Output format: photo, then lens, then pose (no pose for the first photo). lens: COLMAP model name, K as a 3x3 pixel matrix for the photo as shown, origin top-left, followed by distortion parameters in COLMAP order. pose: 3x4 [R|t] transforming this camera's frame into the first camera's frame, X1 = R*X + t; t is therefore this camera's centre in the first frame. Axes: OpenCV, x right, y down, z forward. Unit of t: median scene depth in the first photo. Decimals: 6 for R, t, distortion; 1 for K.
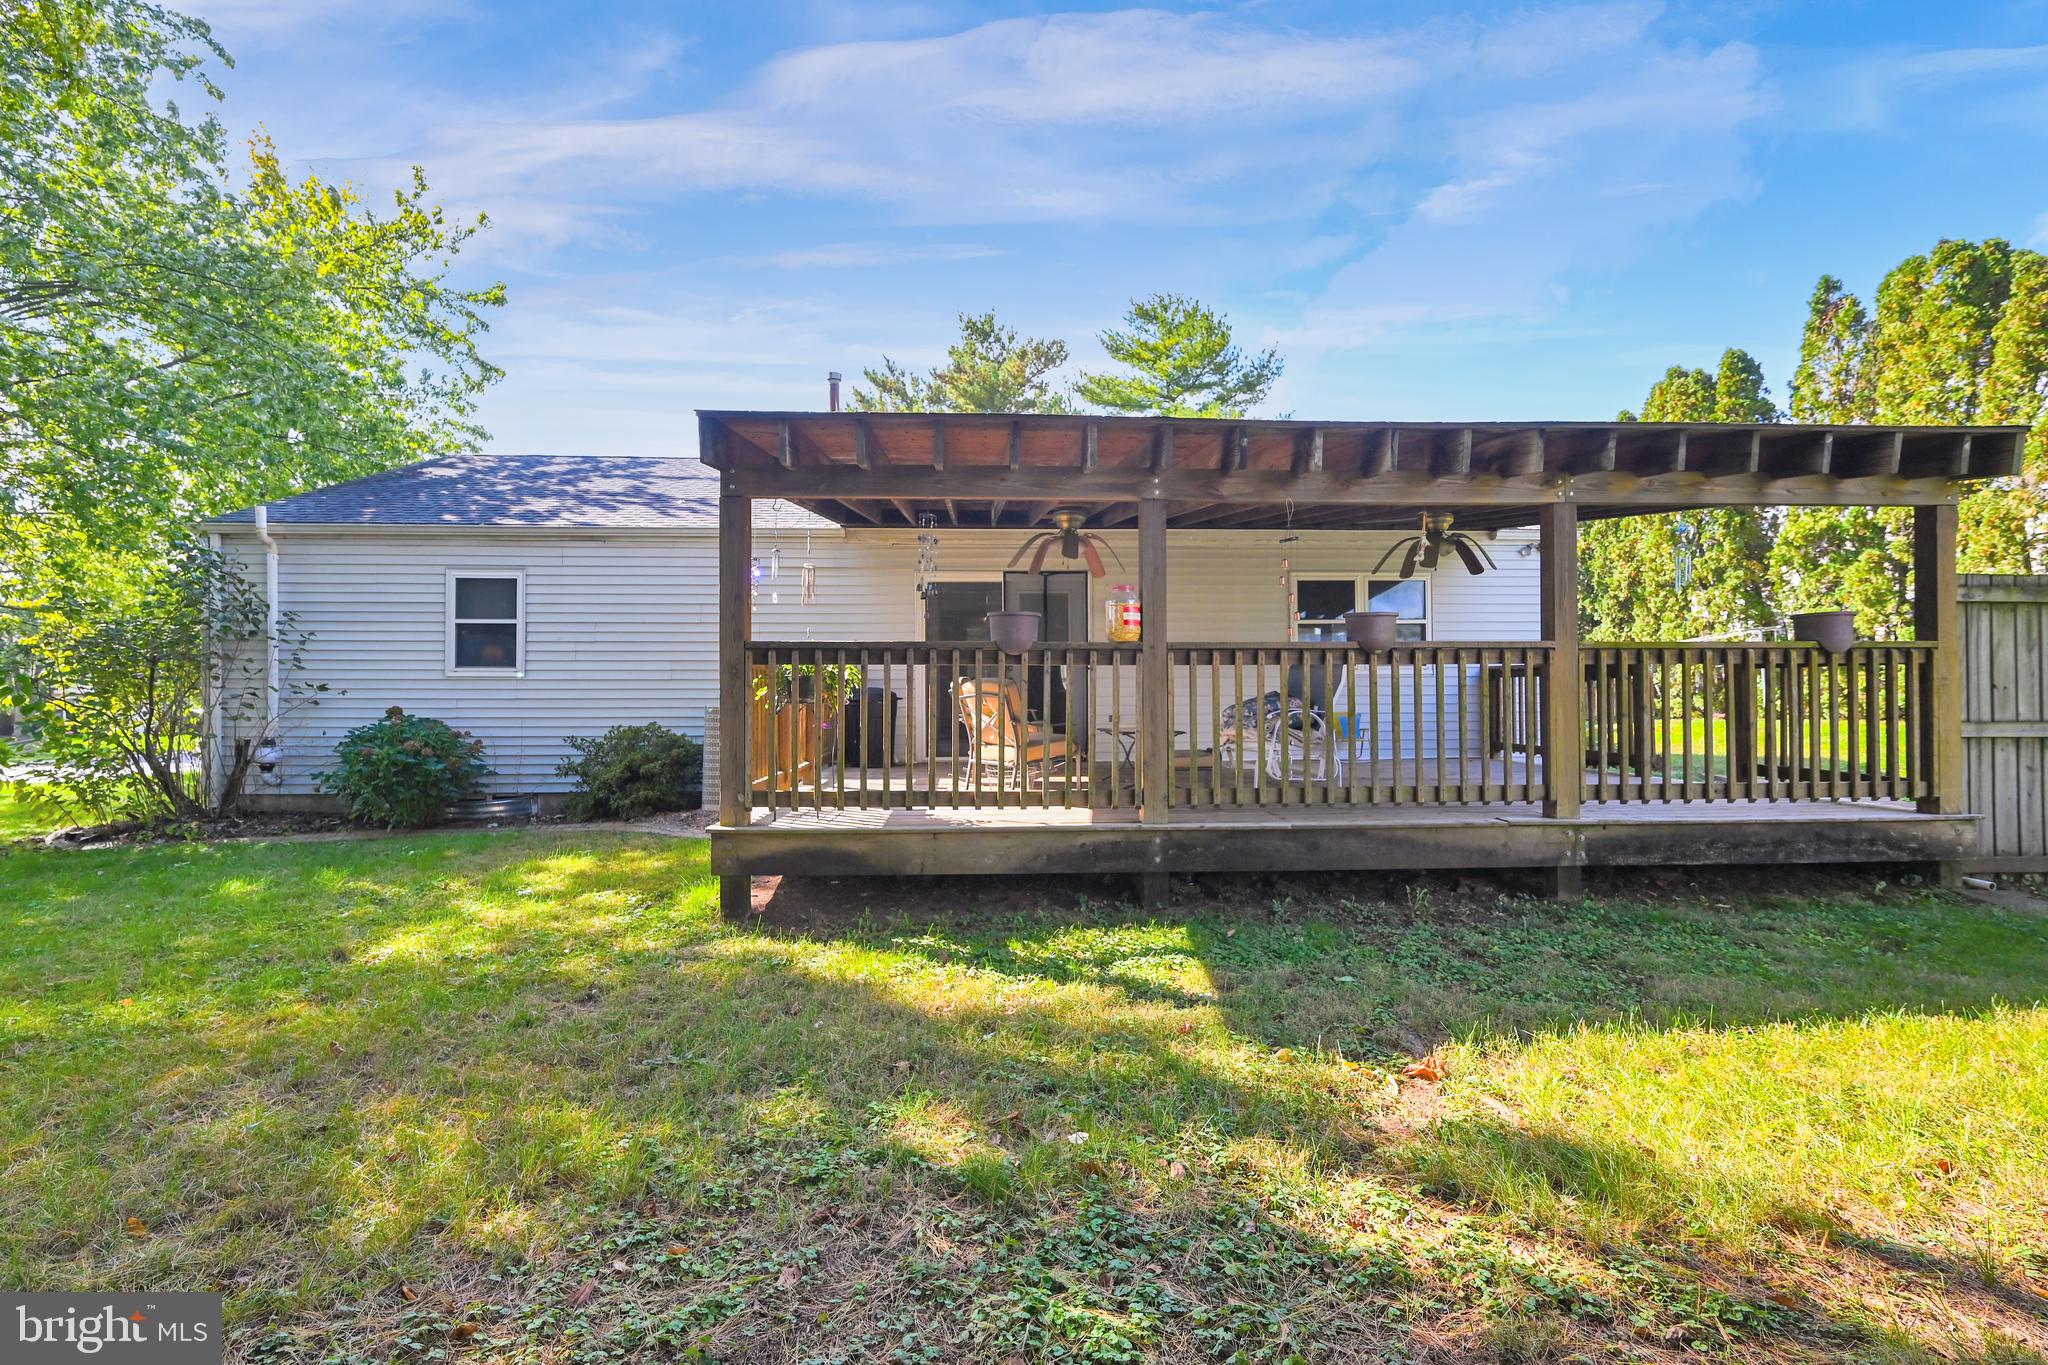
lens RADIAL K [[930.0, 0, 1024.0], [0, 930.0, 682.5], [0, 0, 1]] dist [-0.002319, -0.000209]
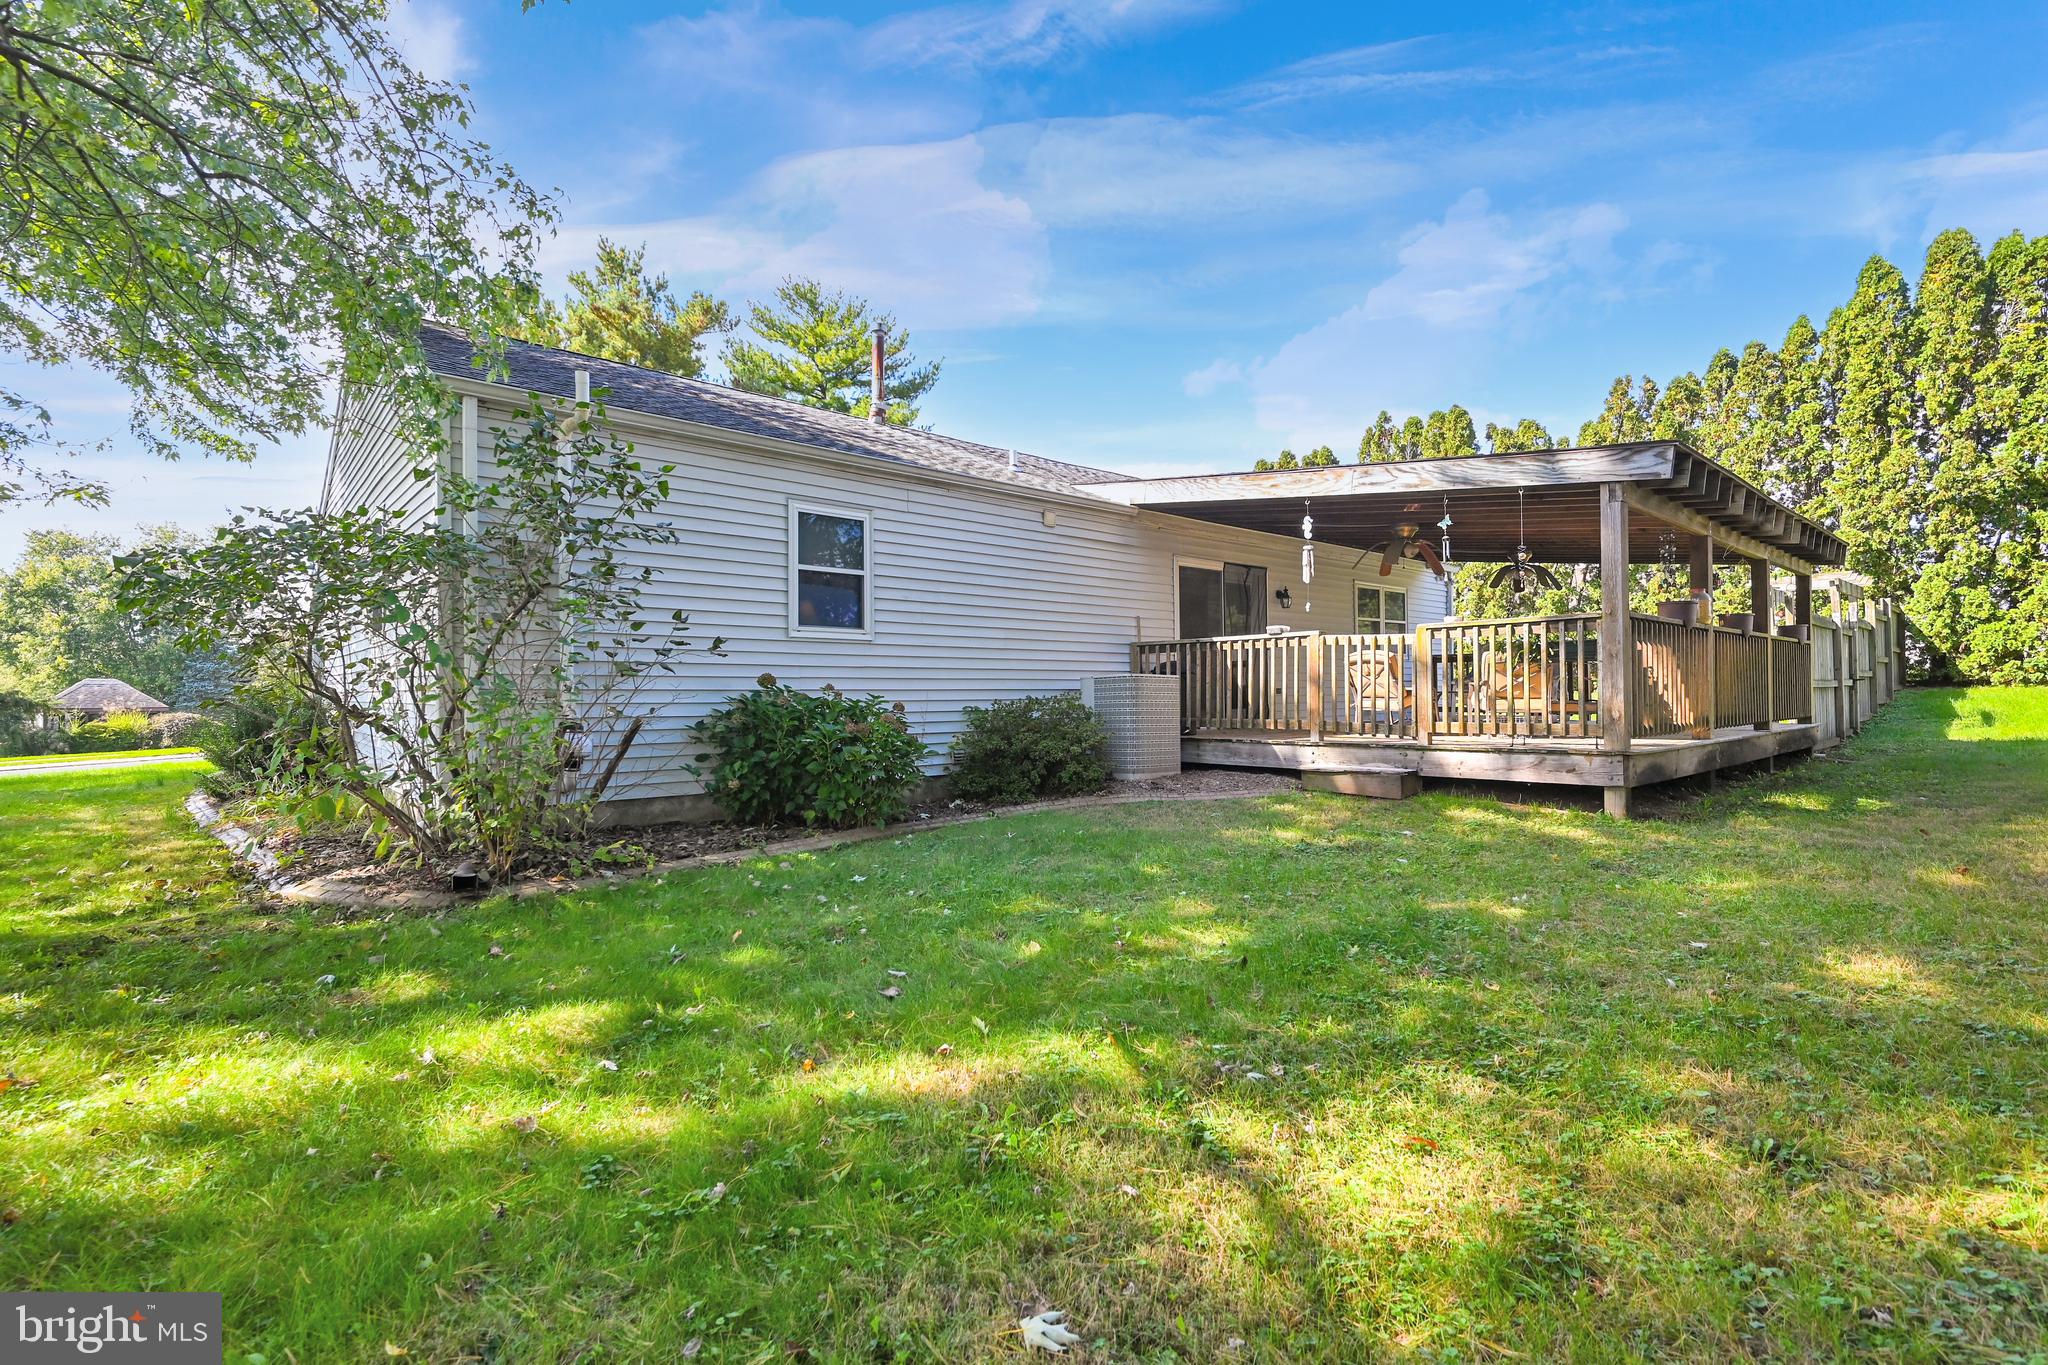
lens RADIAL K [[932.4, 0, 1024.0], [0, 932.4, 682.5], [0, 0, 1]] dist [-0.001059, -0.000070]
pose [[0.776533, 0.003088, 0.630070, -0.958969], [-0.004002, 0.999992, 0.000032, 0.030826], [-0.630064, -0.002546, 0.776539, 0.268954]]
